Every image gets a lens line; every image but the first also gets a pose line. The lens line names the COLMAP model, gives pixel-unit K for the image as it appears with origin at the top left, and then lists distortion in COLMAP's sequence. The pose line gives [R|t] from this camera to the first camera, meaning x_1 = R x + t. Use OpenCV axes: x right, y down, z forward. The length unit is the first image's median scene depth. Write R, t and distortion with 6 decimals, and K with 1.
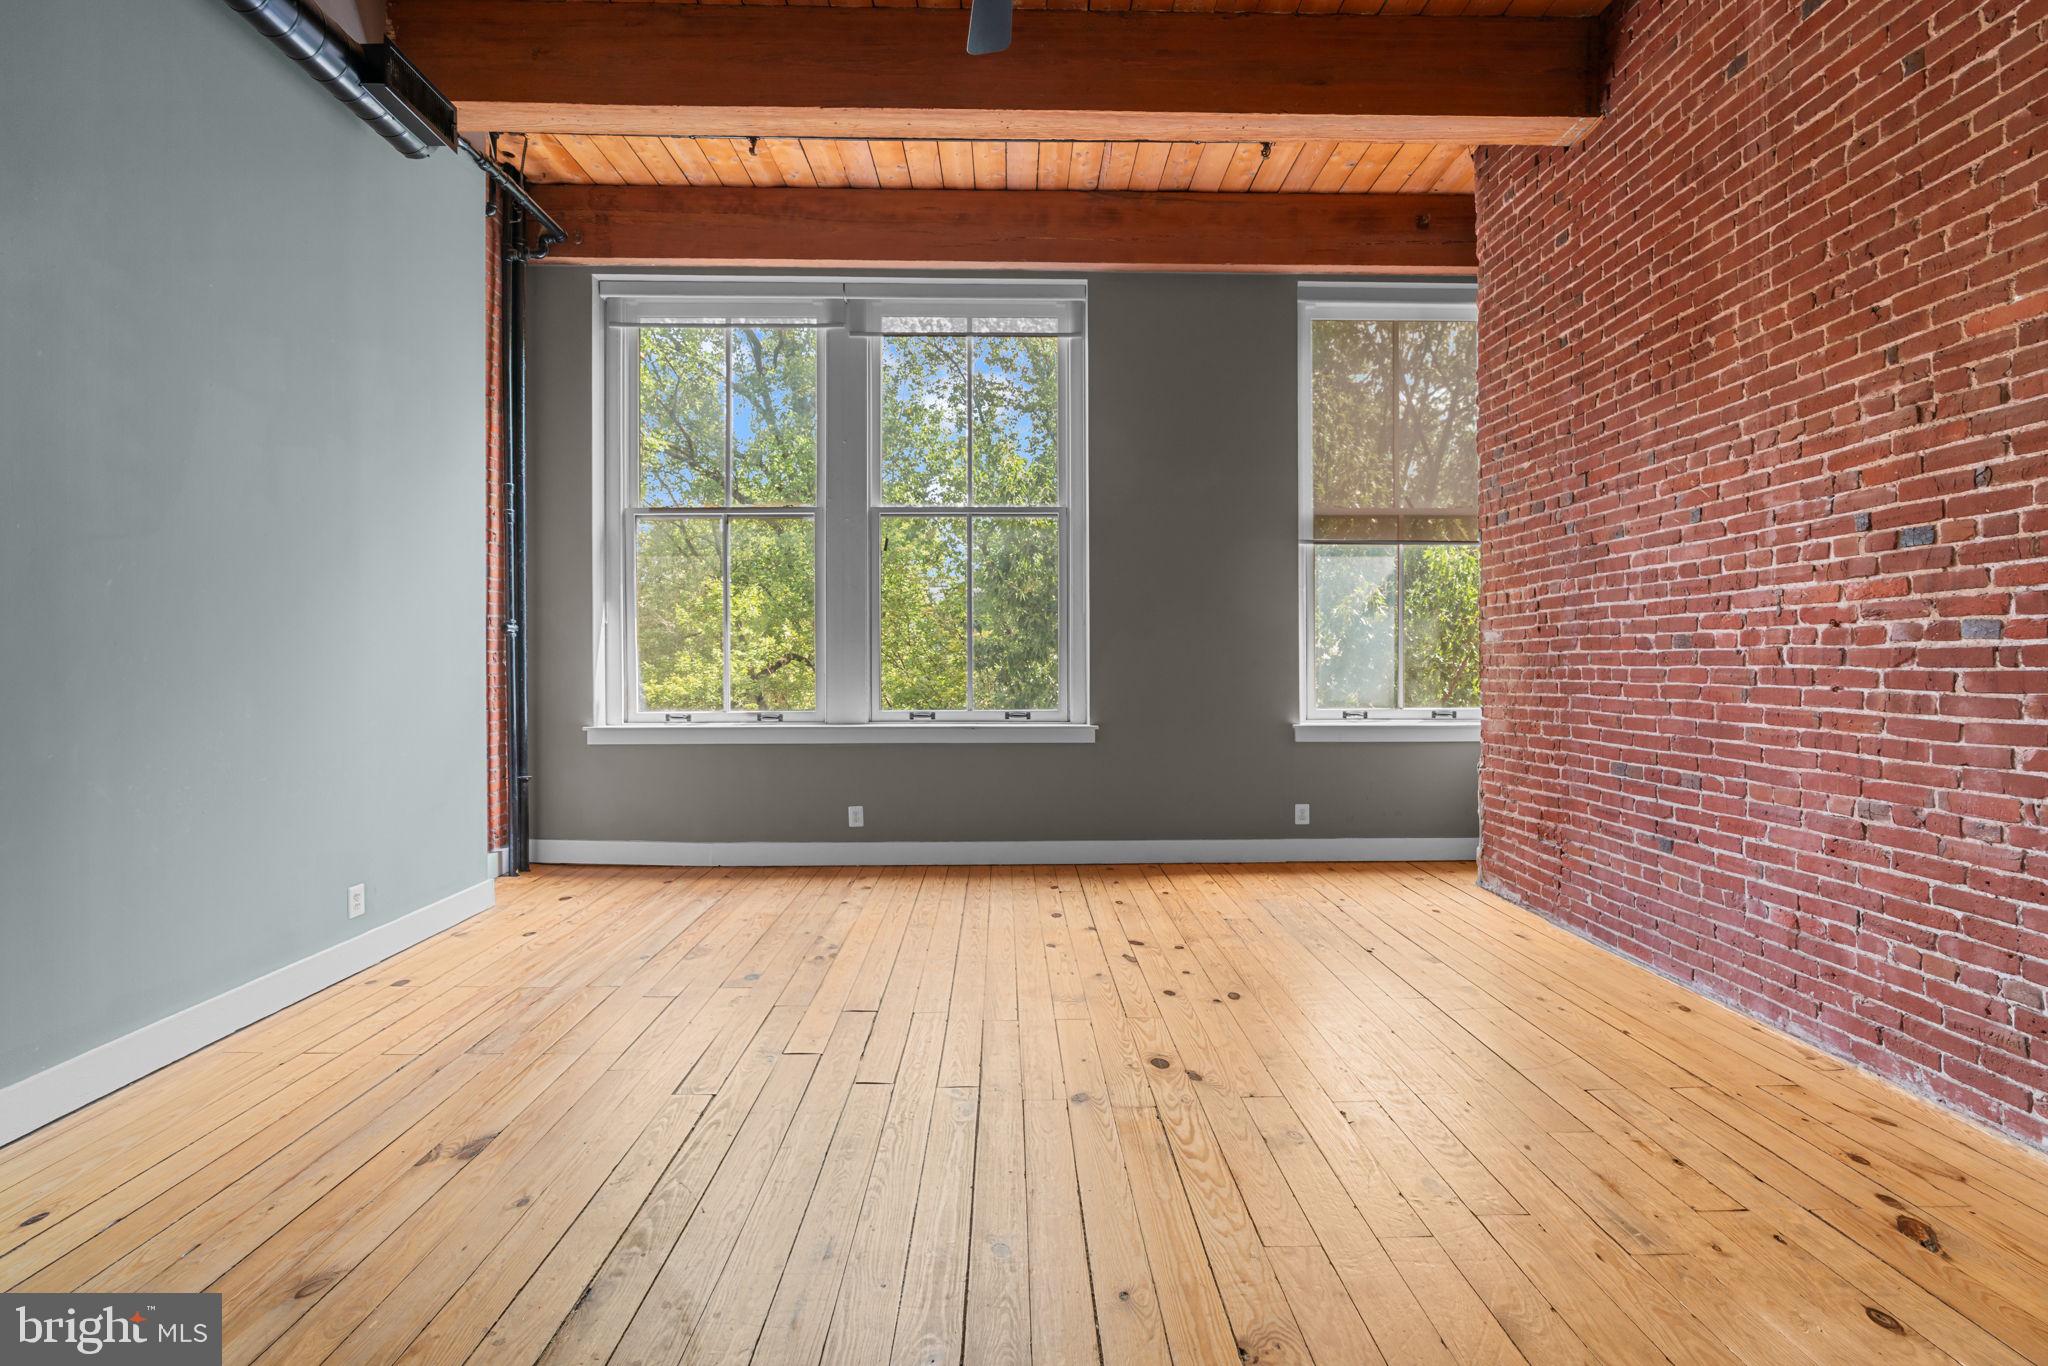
lens RADIAL K [[919.9, 0, 1030.7], [0, 919.9, 668.0], [0, 0, 1]] dist [-0.011902, 0.005138]
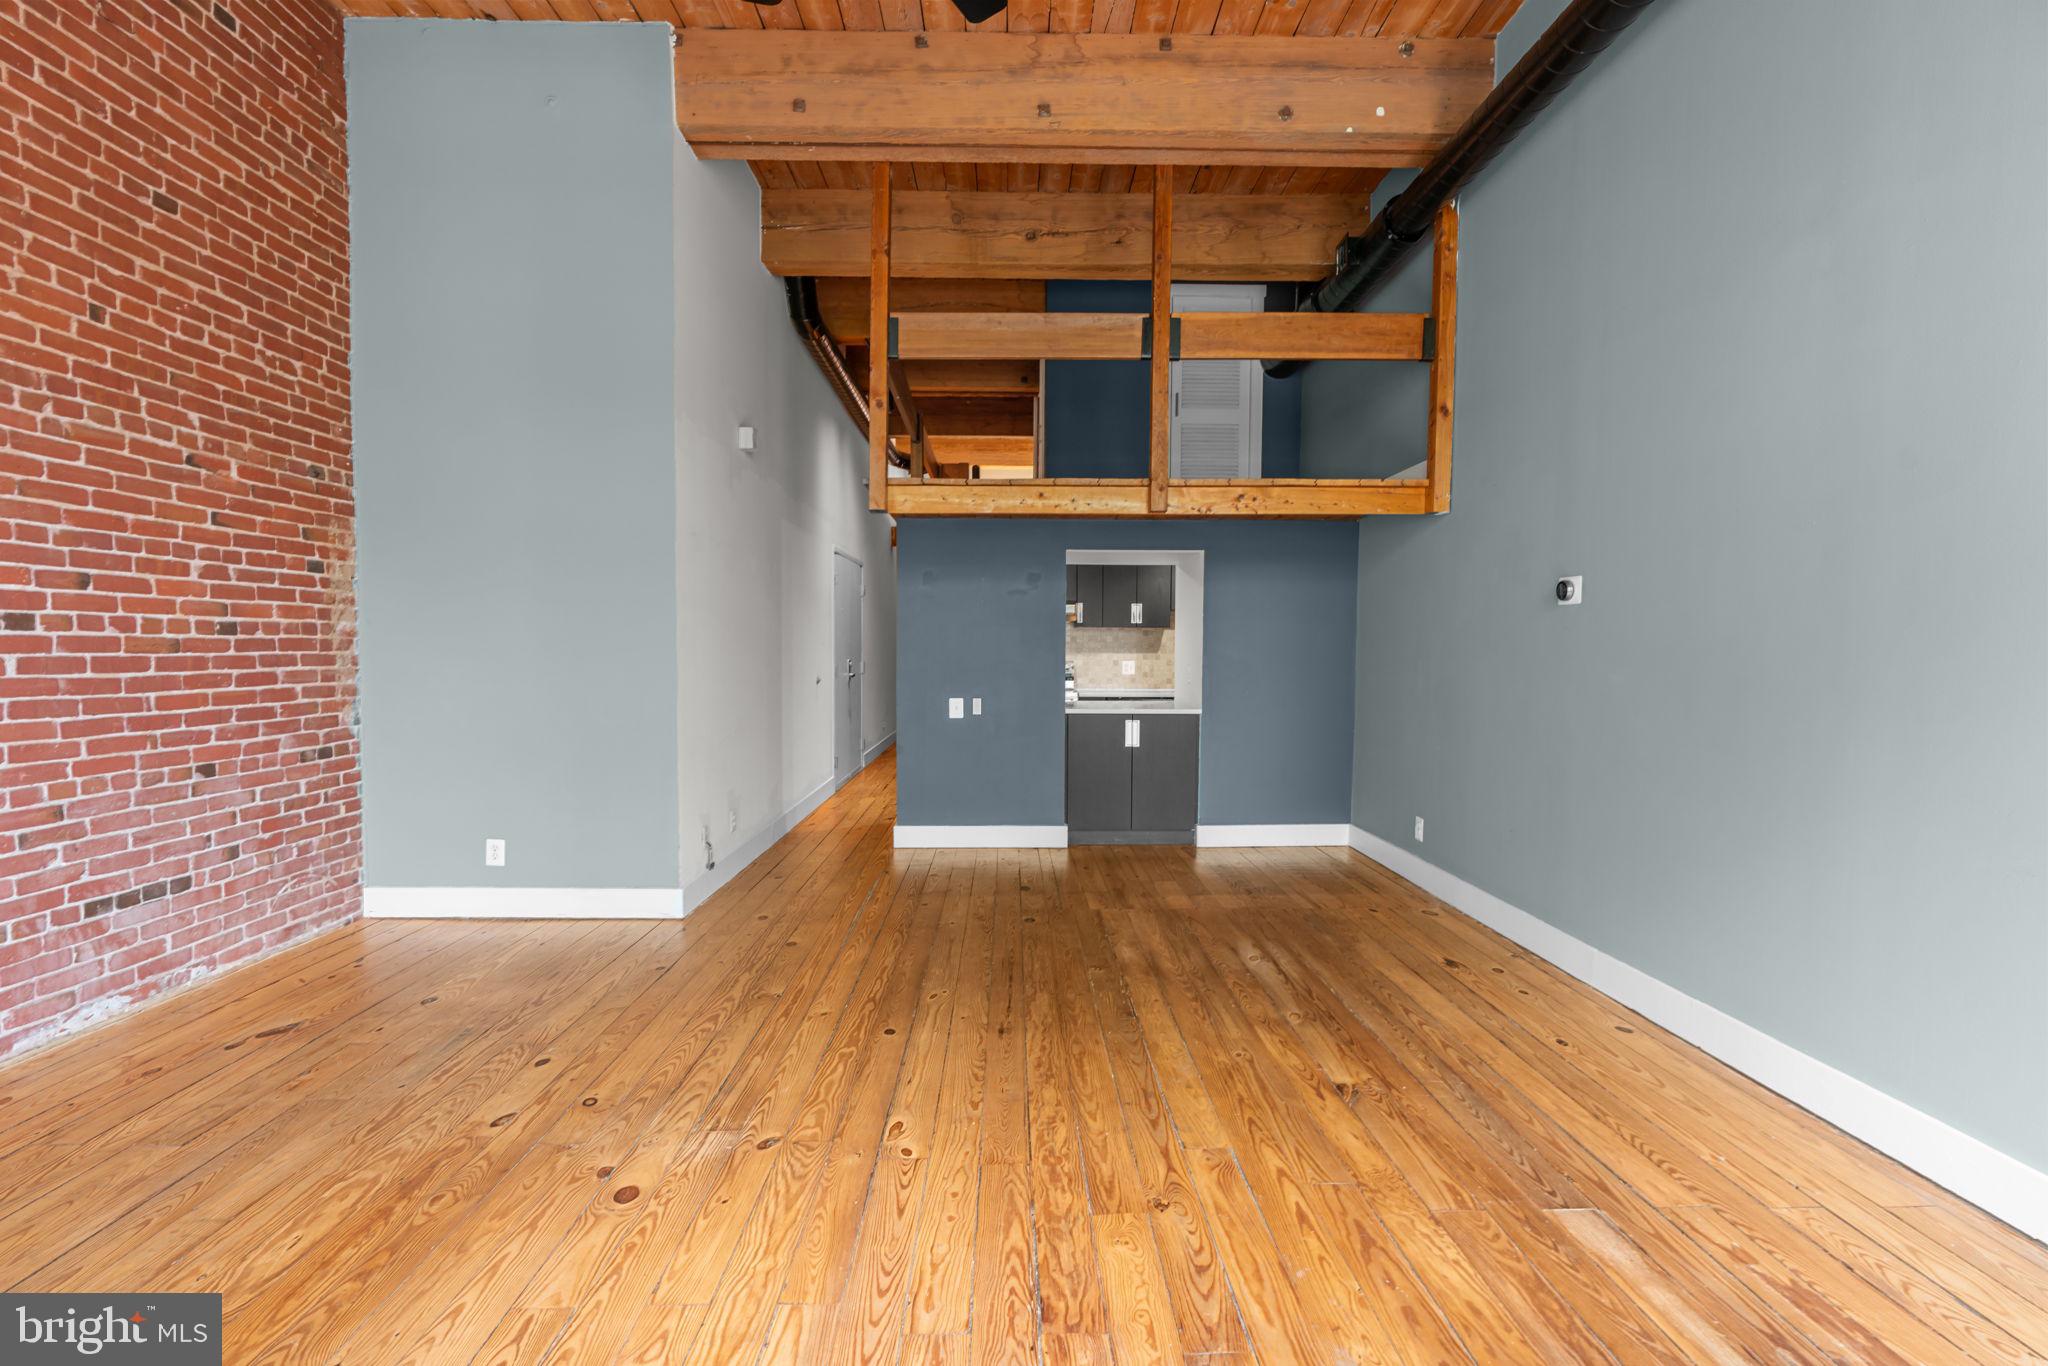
lens RADIAL K [[913.3, 0, 1021.5], [0, 913.3, 686.4], [0, 0, 1]] dist [0.000846, 0.000661]
pose [[-0.999918, -0.002296, 0.012588, -0.153050], [-0.001676, 0.998795, 0.049045, -0.012760], [-0.012686, 0.049020, -0.998717, 1.413831]]
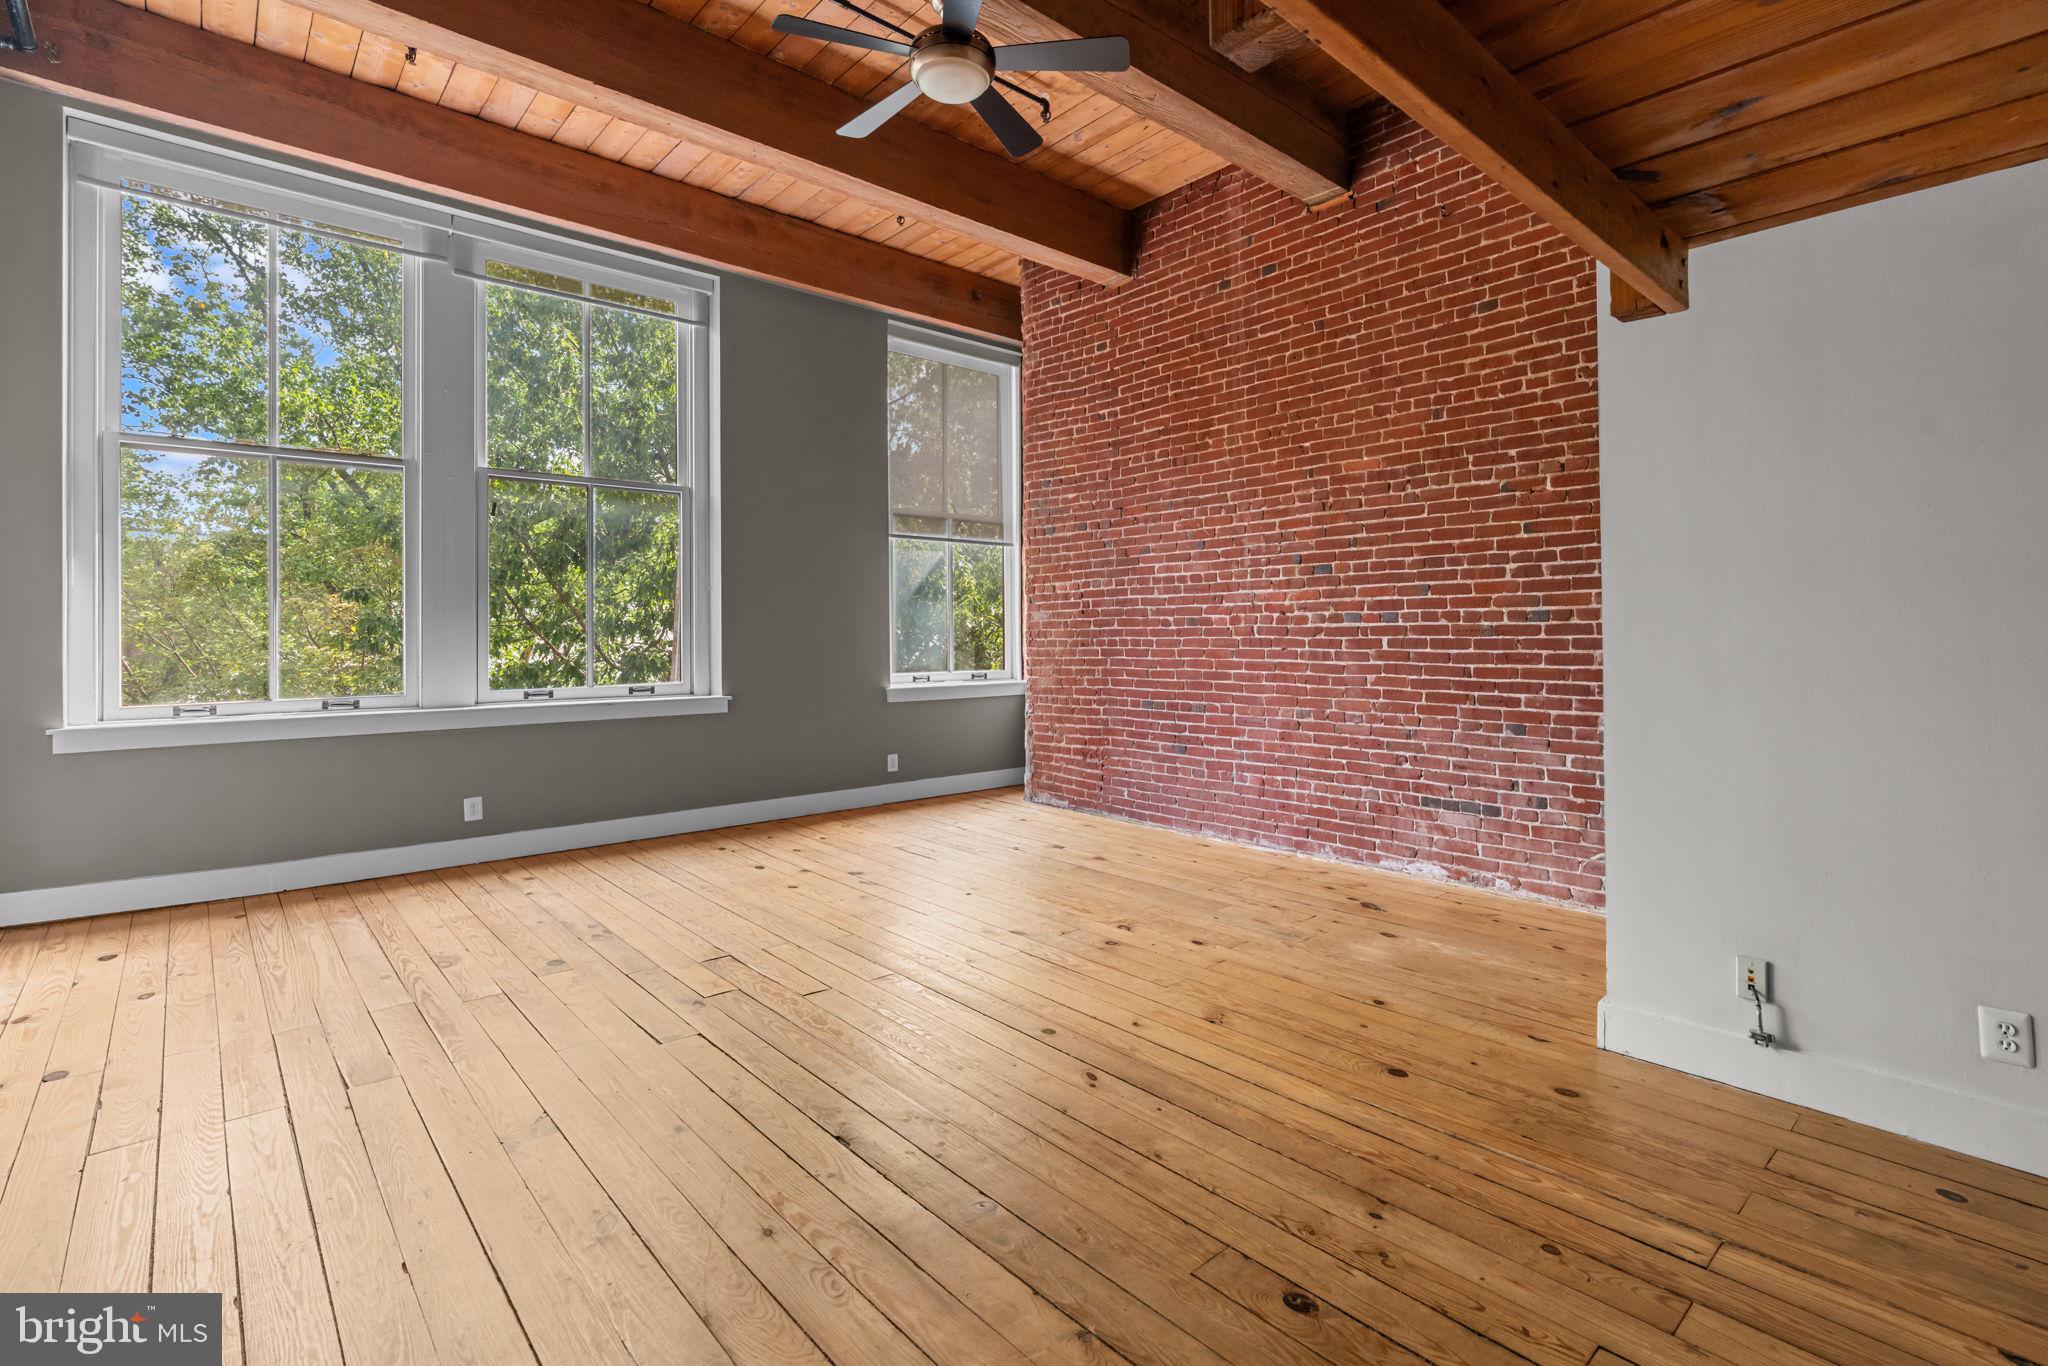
lens RADIAL K [[943.4, 0, 1027.1], [0, 943.4, 624.9], [0, 0, 1]] dist [-0.017854, 0.008281]
pose [[0.764056, 0.003828, 0.645138, -0.588967], [0.008058, 0.999848, -0.015477, -0.000193], [-0.645099, 0.017024, 0.763909, -0.086200]]
